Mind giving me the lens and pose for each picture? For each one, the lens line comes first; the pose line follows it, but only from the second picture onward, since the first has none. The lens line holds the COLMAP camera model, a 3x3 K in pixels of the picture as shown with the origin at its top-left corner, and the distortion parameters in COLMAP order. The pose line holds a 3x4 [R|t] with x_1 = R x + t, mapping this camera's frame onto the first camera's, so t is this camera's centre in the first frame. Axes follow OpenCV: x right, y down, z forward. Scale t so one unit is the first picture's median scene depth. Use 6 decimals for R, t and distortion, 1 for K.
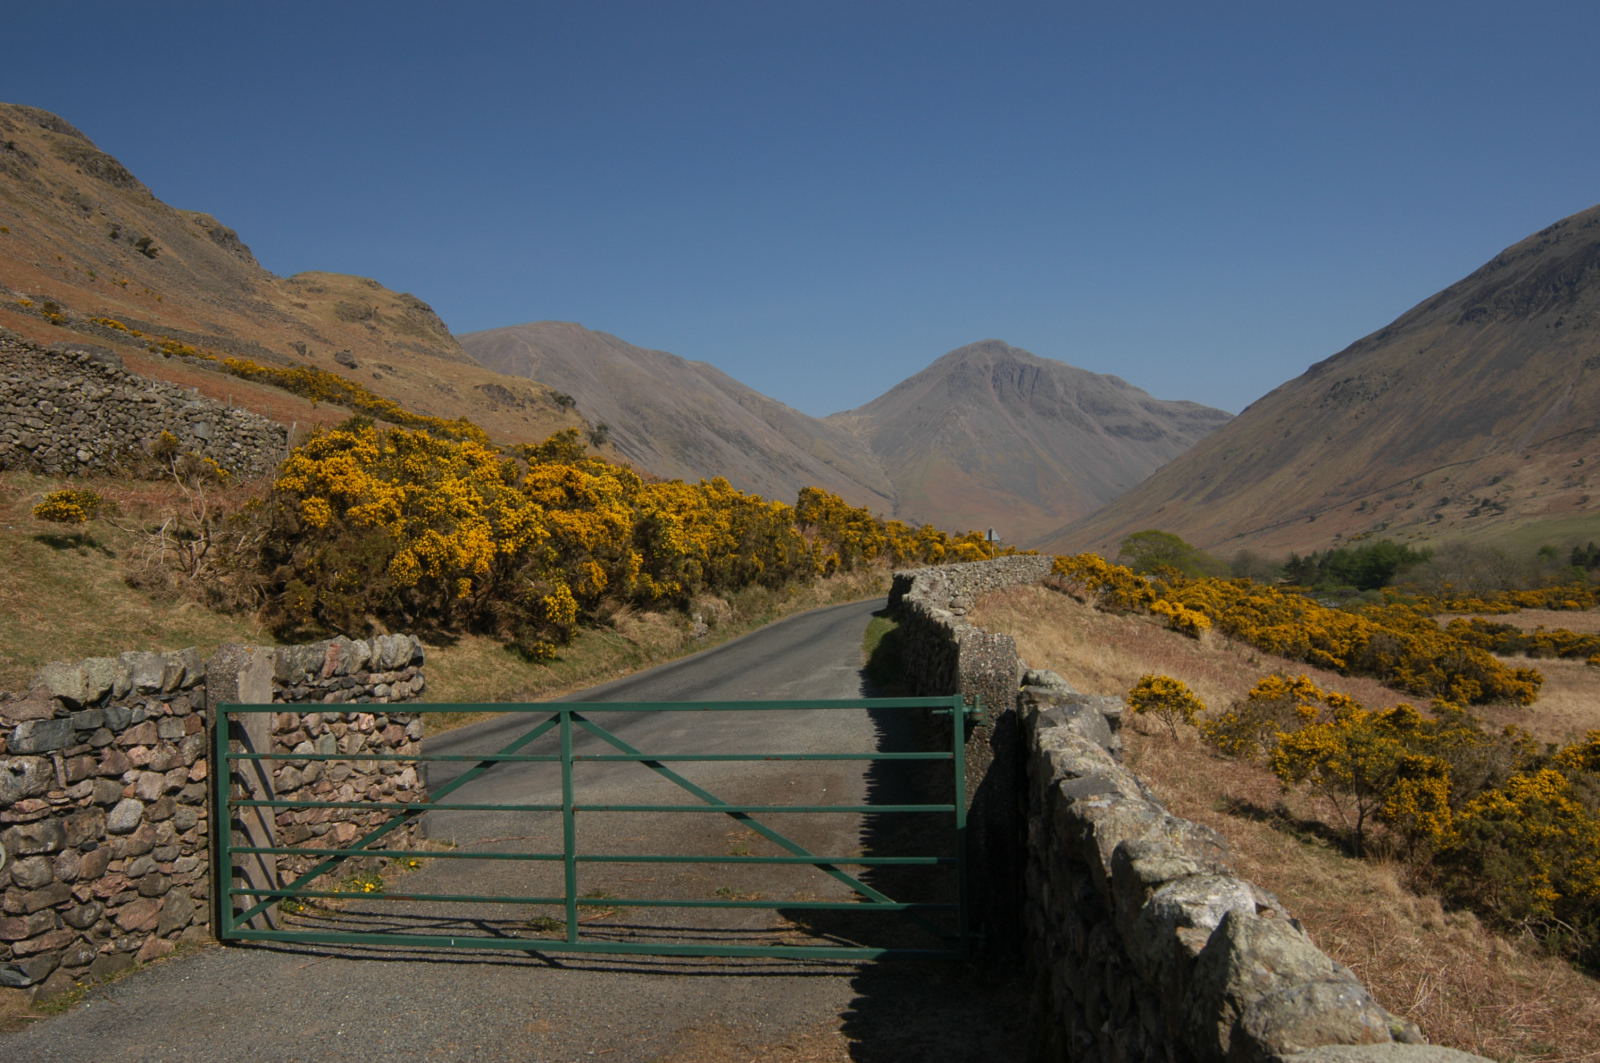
lens RADIAL K [[1258.4, 0, 805.4], [0, 1258.4, 547.2], [0, 0, 1]] dist [-0.111783, 0.066060]
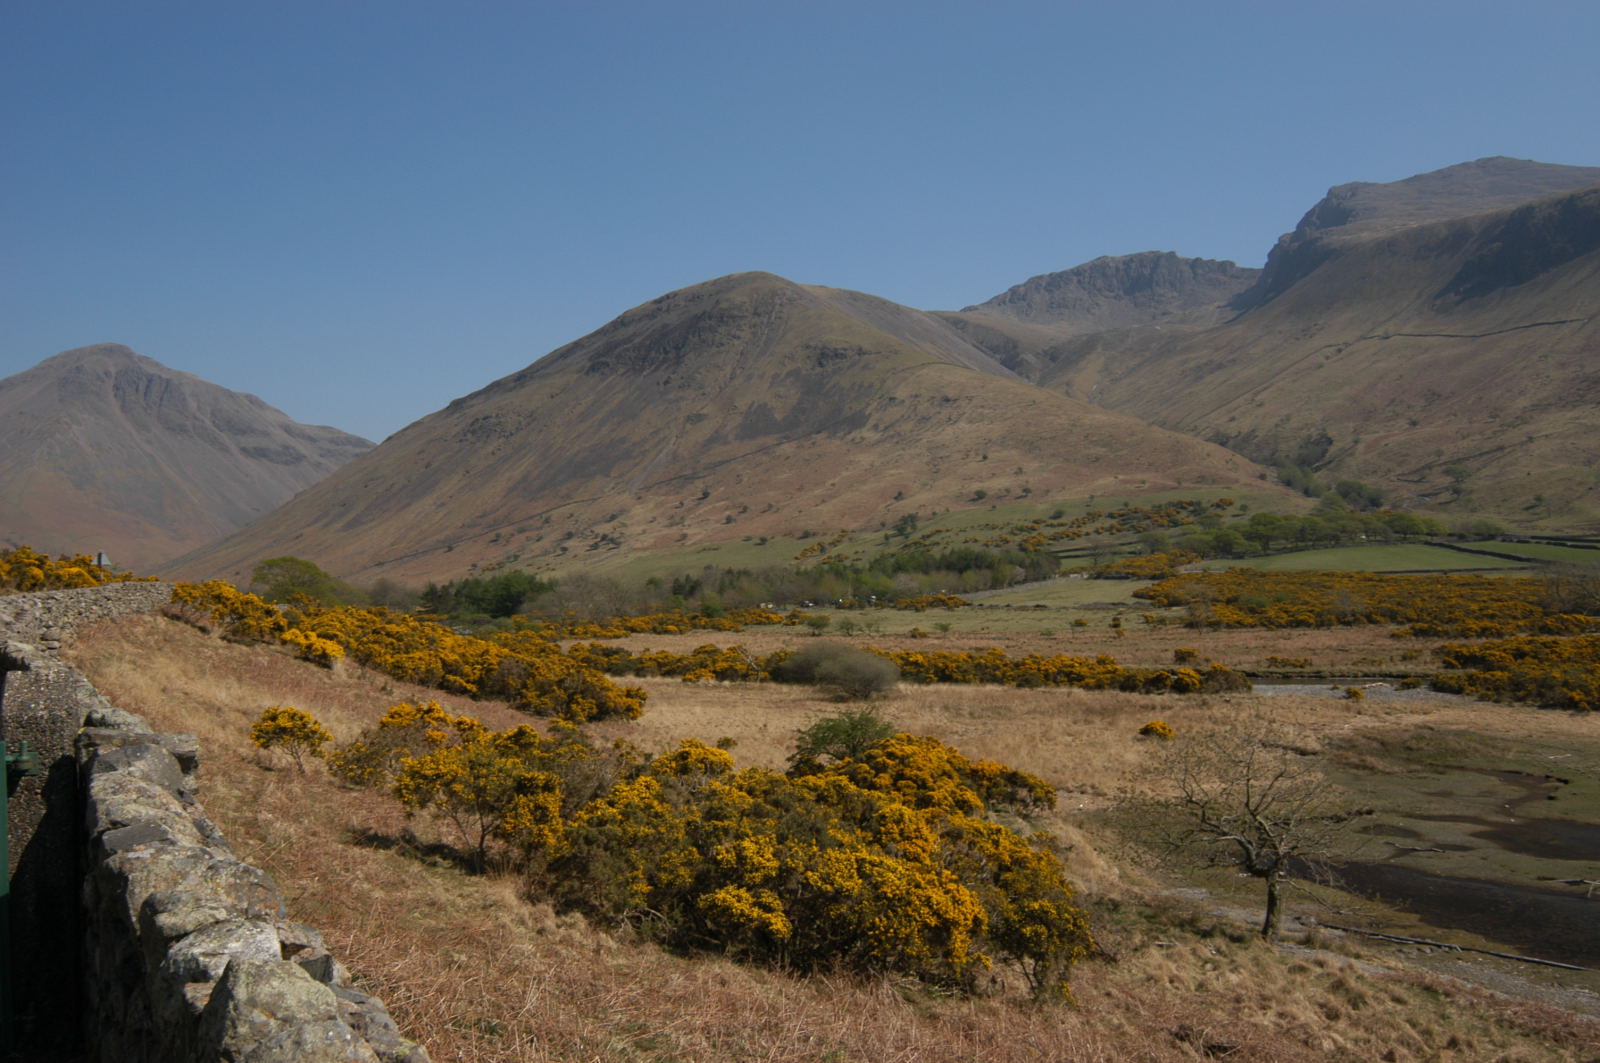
lens RADIAL K [[1256.4, 0, 806.7], [0, 1256.4, 551.2], [0, 0, 1]] dist [-0.114403, 0.068632]
pose [[0.784888, 0.021302, 0.619272, 0.009495], [-0.009129, 0.999698, -0.022817, -0.000024], [-0.619571, 0.012255, 0.784845, -0.000787]]
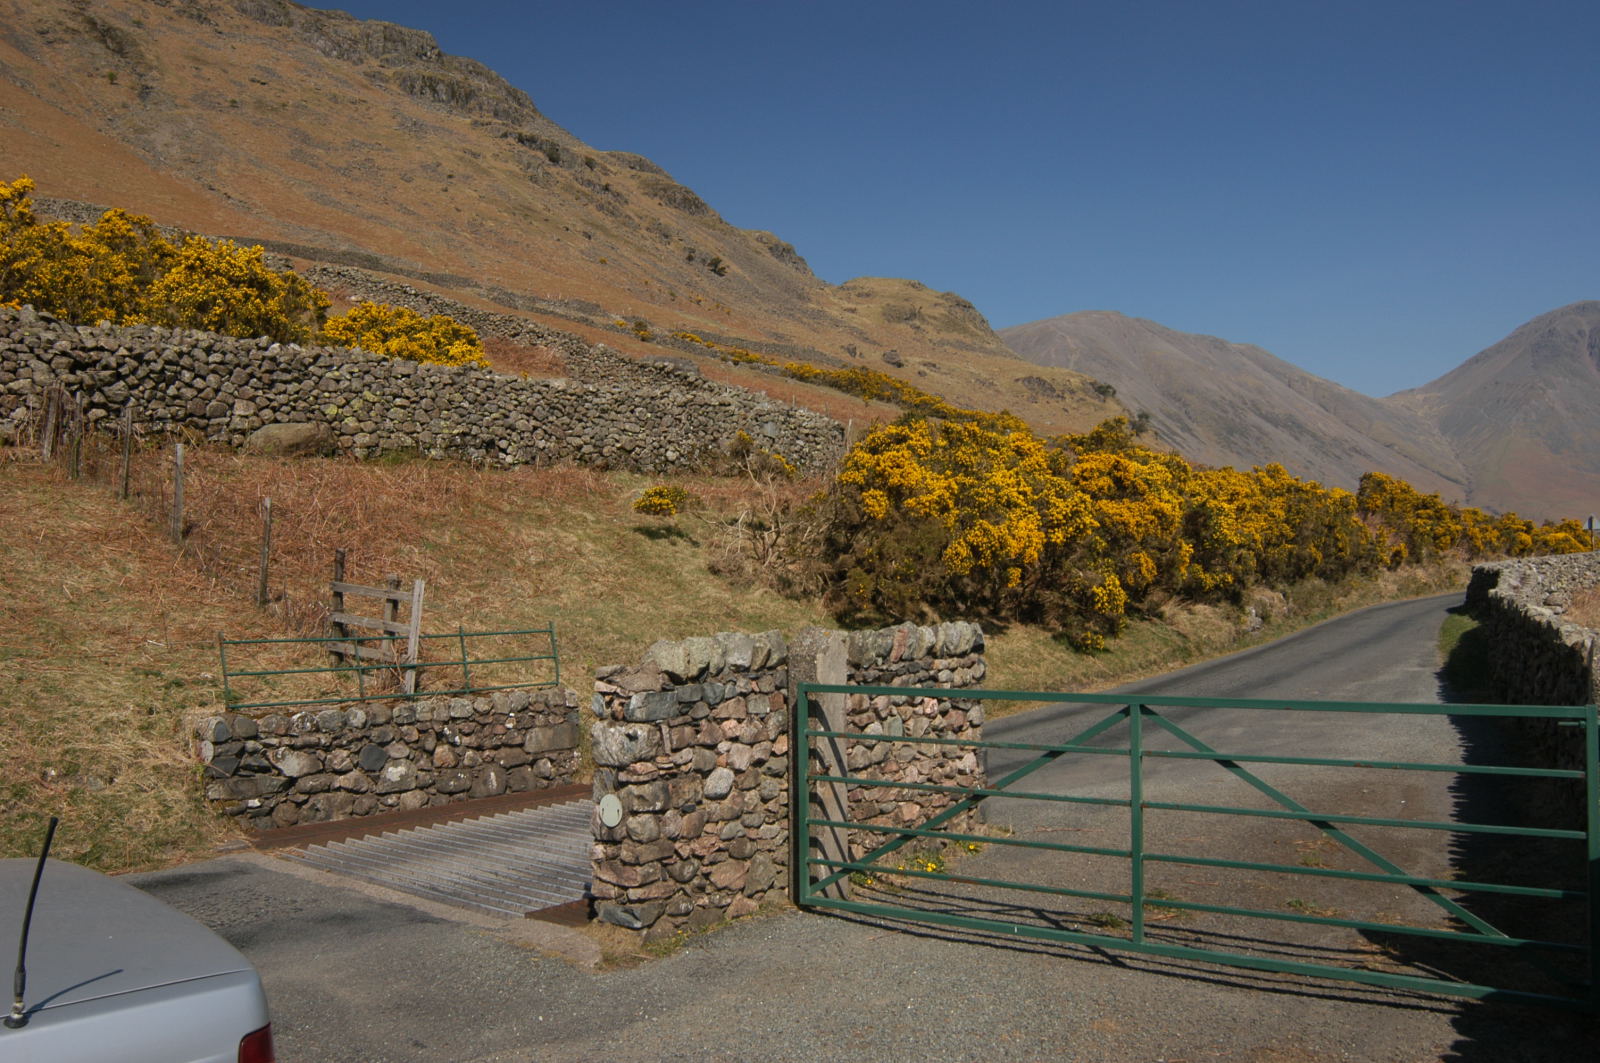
lens RADIAL K [[1258.4, 0, 805.4], [0, 1258.4, 547.2], [0, 0, 1]] dist [-0.111783, 0.066060]
pose [[0.911095, 0.001802, -0.412192, -0.006599], [0.001258, 0.999974, 0.007152, 0.000503], [0.412194, -0.007034, 0.911069, 0.003444]]
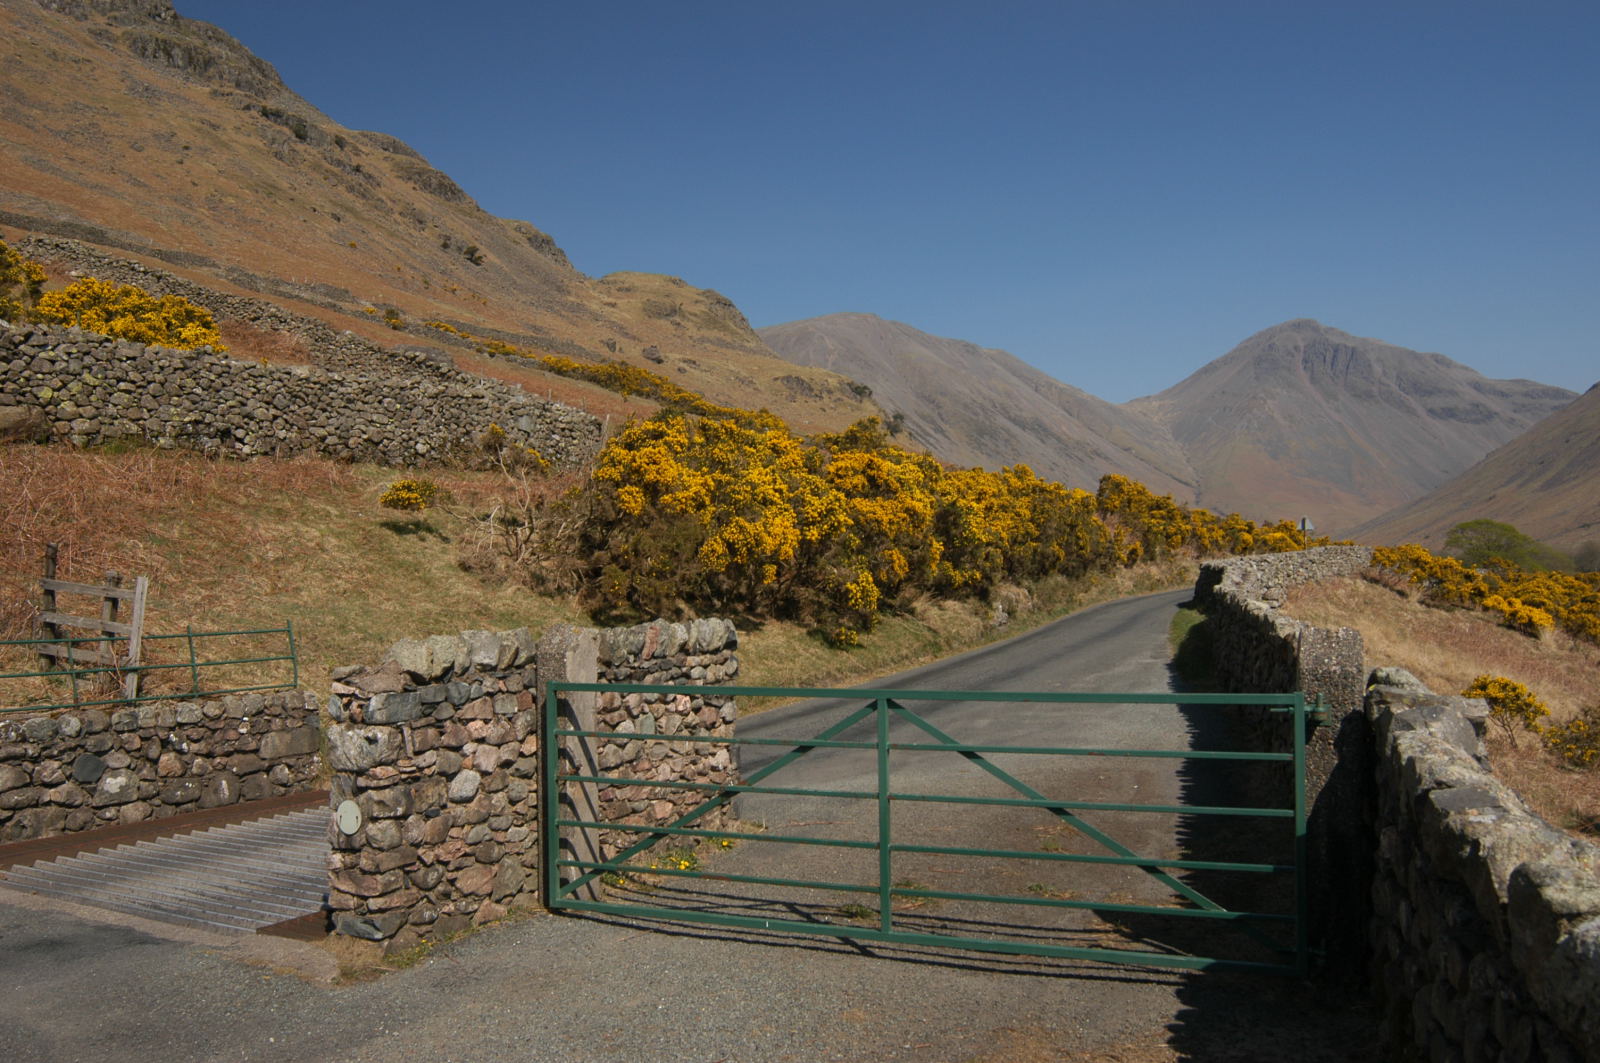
lens RADIAL K [[1258.4, 0, 805.4], [0, 1258.4, 547.2], [0, 0, 1]] dist [-0.111783, 0.066060]
pose [[0.972800, 0.005859, -0.231572, -0.005459], [-0.003768, 0.999948, 0.009469, 0.000605], [0.231616, -0.008338, 0.972772, 0.005337]]
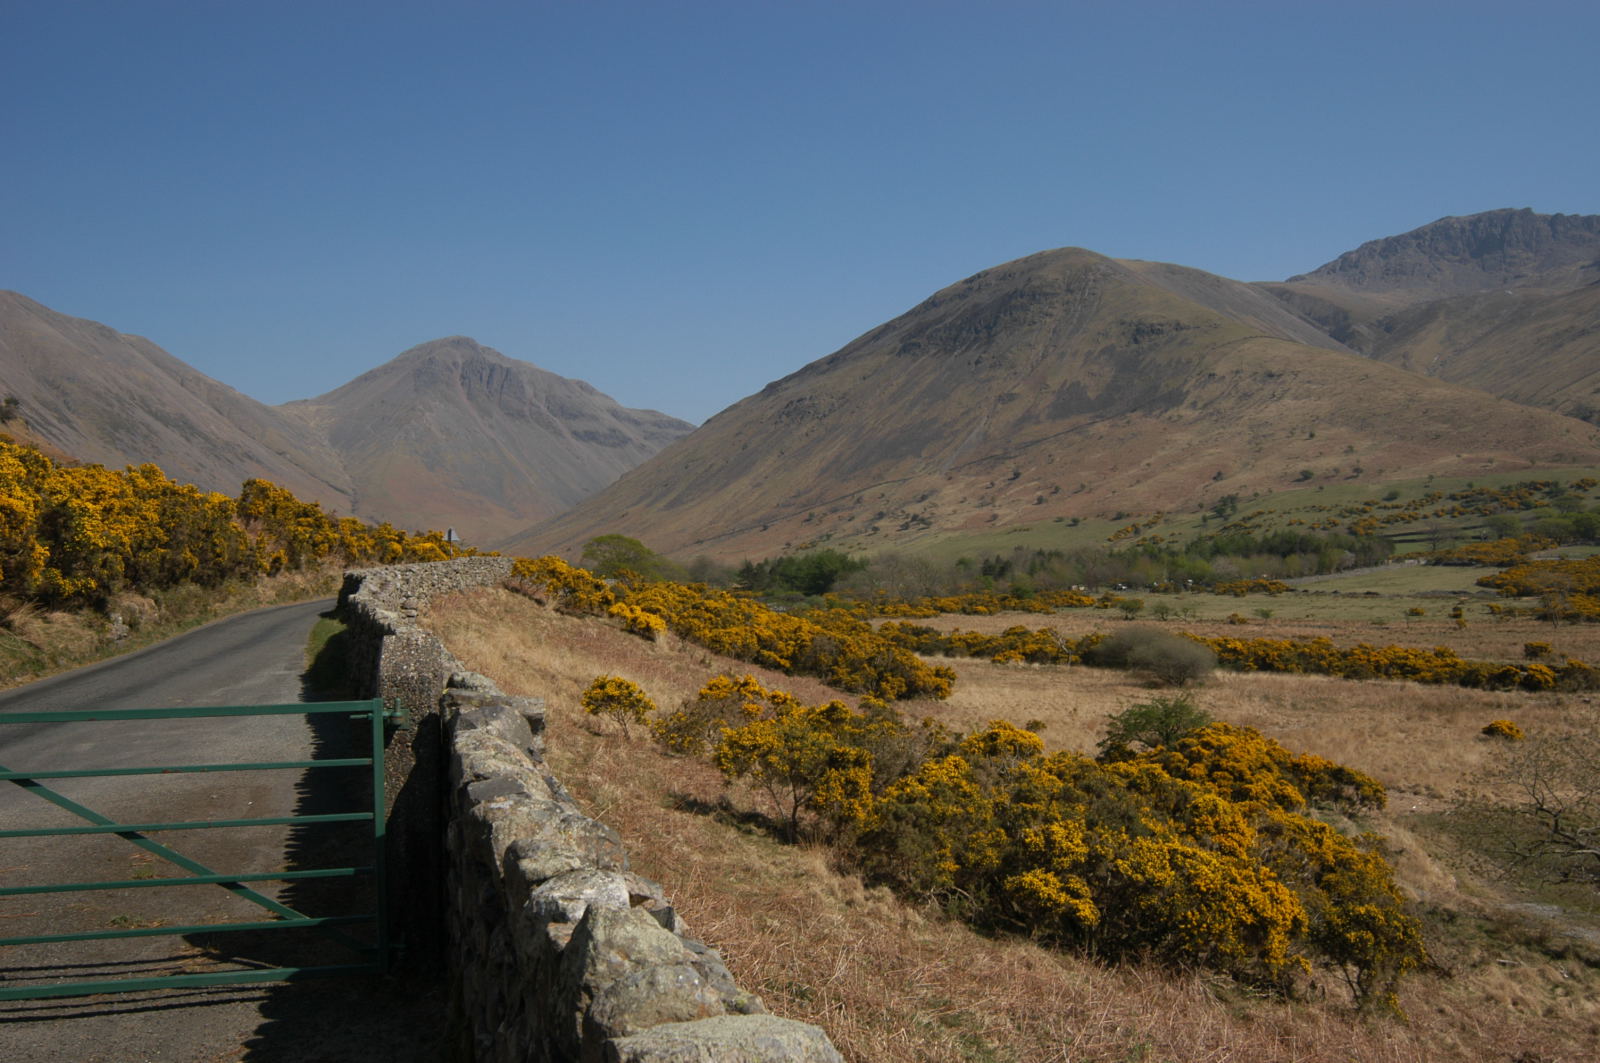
lens RADIAL K [[1257.0, 0, 806.0], [0, 1257.0, 549.0], [0, 0, 1]] dist [-0.112281, 0.065194]
pose [[0.912109, 0.021907, 0.409361, 0.006904], [-0.021704, 0.999751, -0.005143, 0.000027], [-0.409372, -0.004194, 0.912358, -0.001724]]
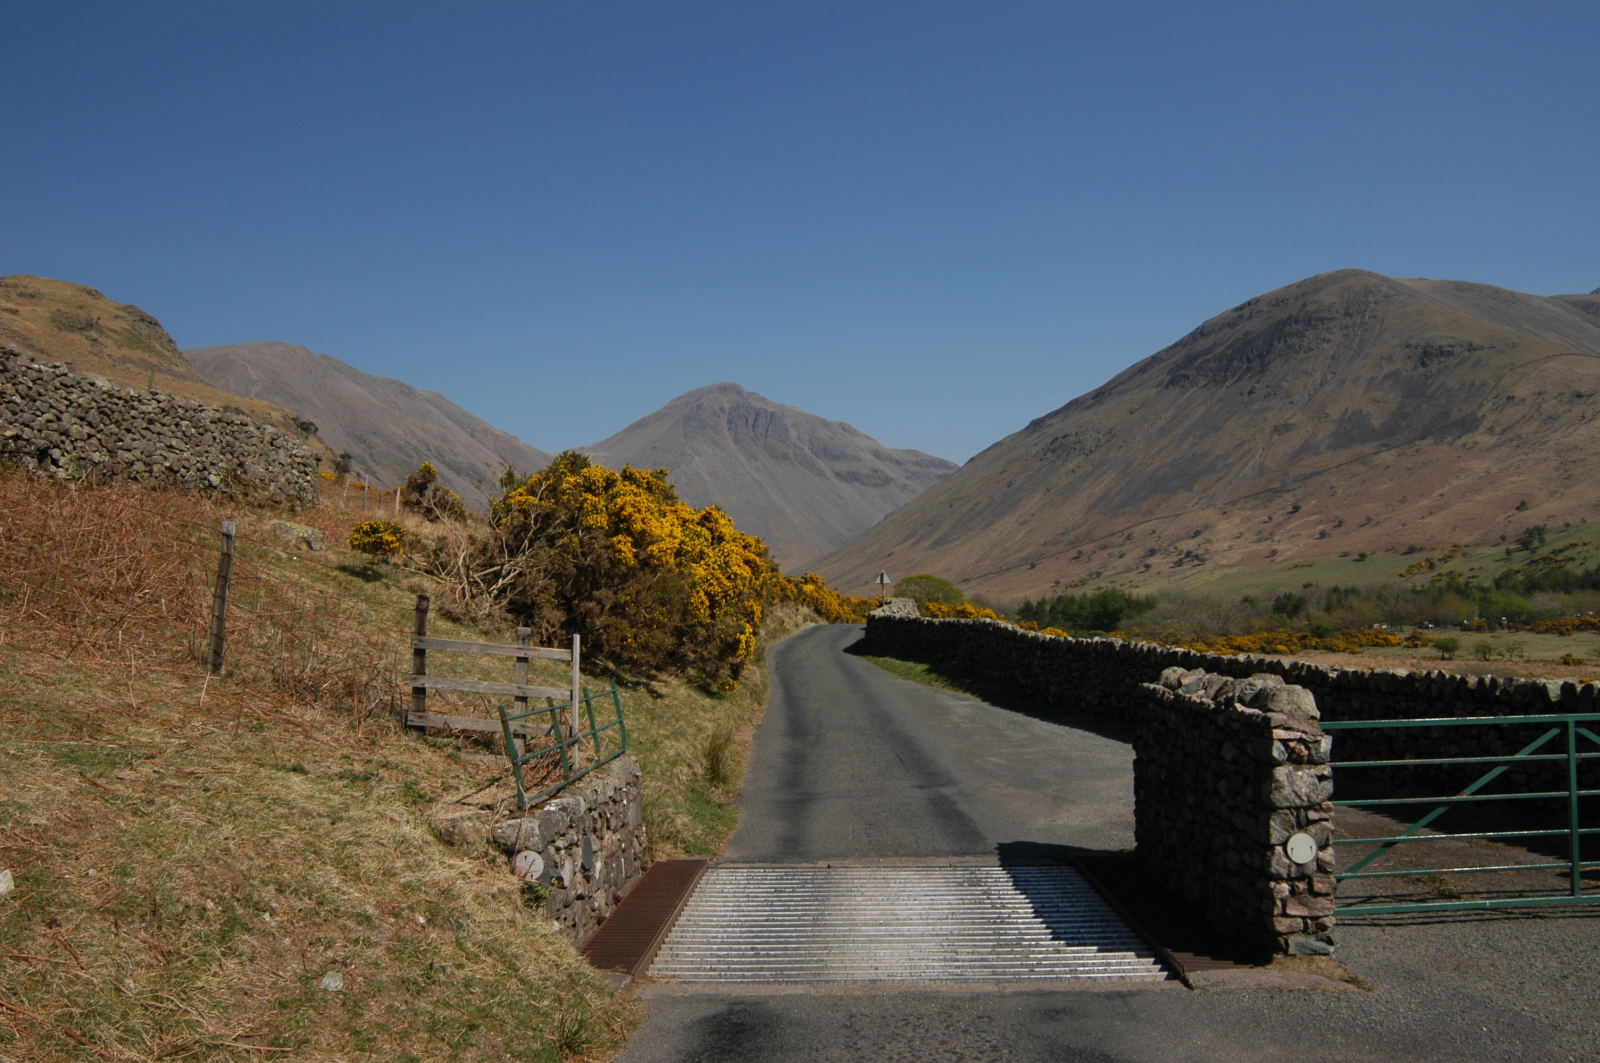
lens RADIAL K [[1256.4, 0, 806.7], [0, 1256.4, 551.2], [0, 0, 1]] dist [-0.114403, 0.068632]
pose [[0.977010, 0.023350, 0.211911, -0.315009], [-0.017327, 0.999393, -0.030236, 0.000735], [-0.212489, 0.025869, 0.976821, -0.023964]]
